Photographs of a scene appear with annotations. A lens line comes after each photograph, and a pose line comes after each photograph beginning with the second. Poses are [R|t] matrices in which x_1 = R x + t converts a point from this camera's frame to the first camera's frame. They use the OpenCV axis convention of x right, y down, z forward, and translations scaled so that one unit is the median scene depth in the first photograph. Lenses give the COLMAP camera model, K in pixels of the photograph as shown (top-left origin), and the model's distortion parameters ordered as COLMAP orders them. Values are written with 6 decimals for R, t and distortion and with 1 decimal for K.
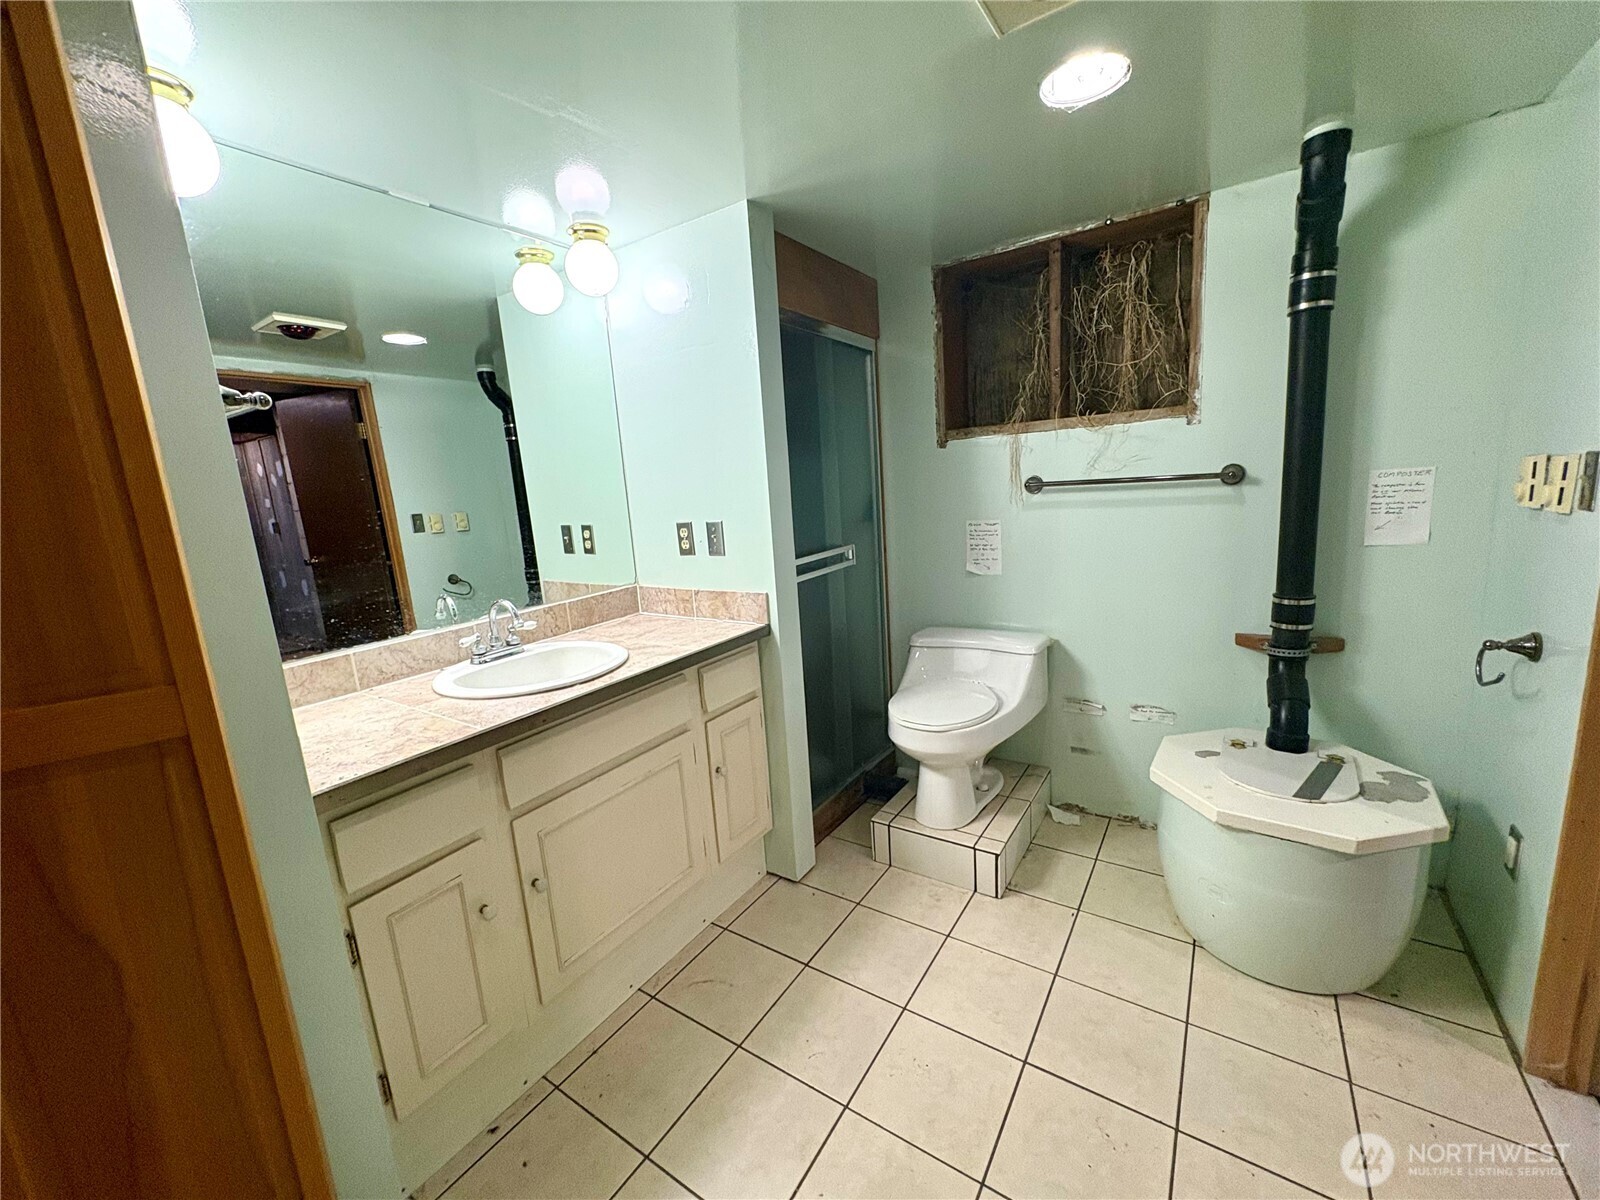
lens RADIAL K [[638.0, 0, 800.0], [0, 638.0, 600.0], [0, 0, 1]] dist [0.000334, 0.000085]
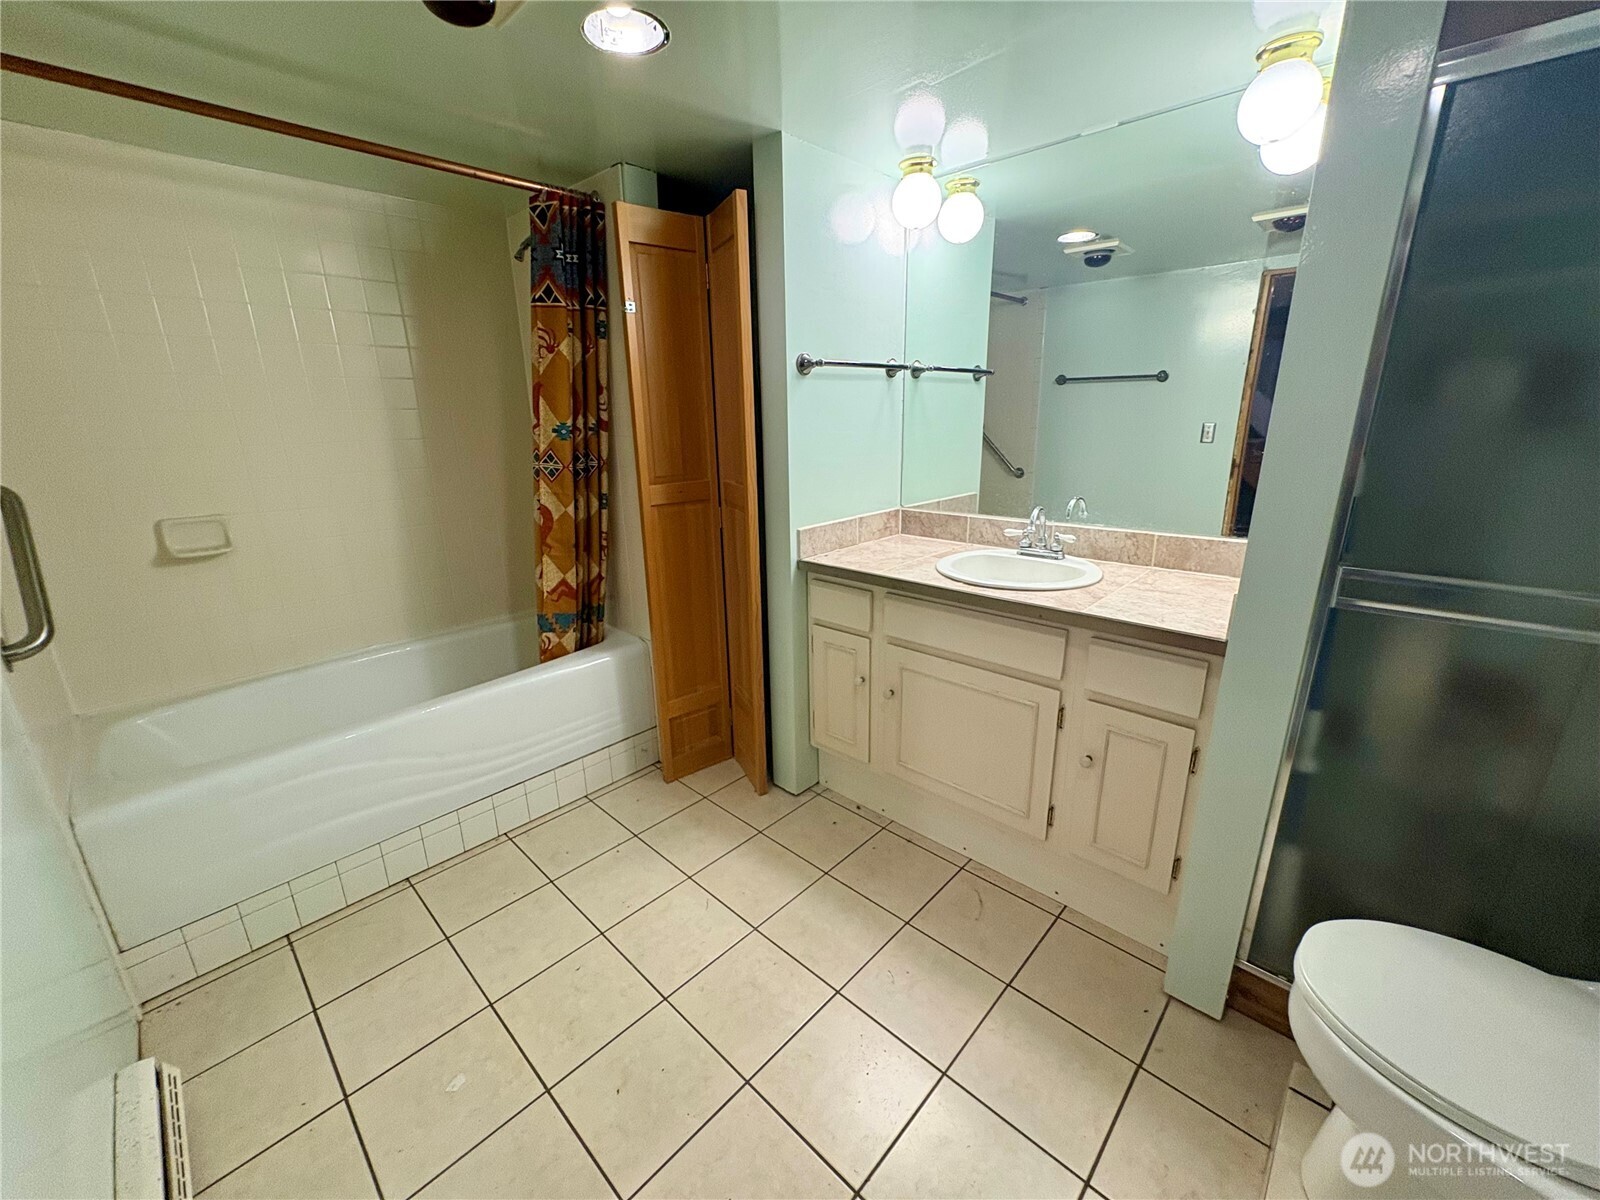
lens RADIAL K [[638.0, 0, 800.0], [0, 638.0, 600.0], [0, 0, 1]] dist [0.000334, 0.000085]
pose [[-0.169472, 0.343026, -0.923912, 0.744519], [-0.150921, 0.917382, 0.368285, -0.210576], [0.973911, 0.201851, -0.103701, 0.760995]]
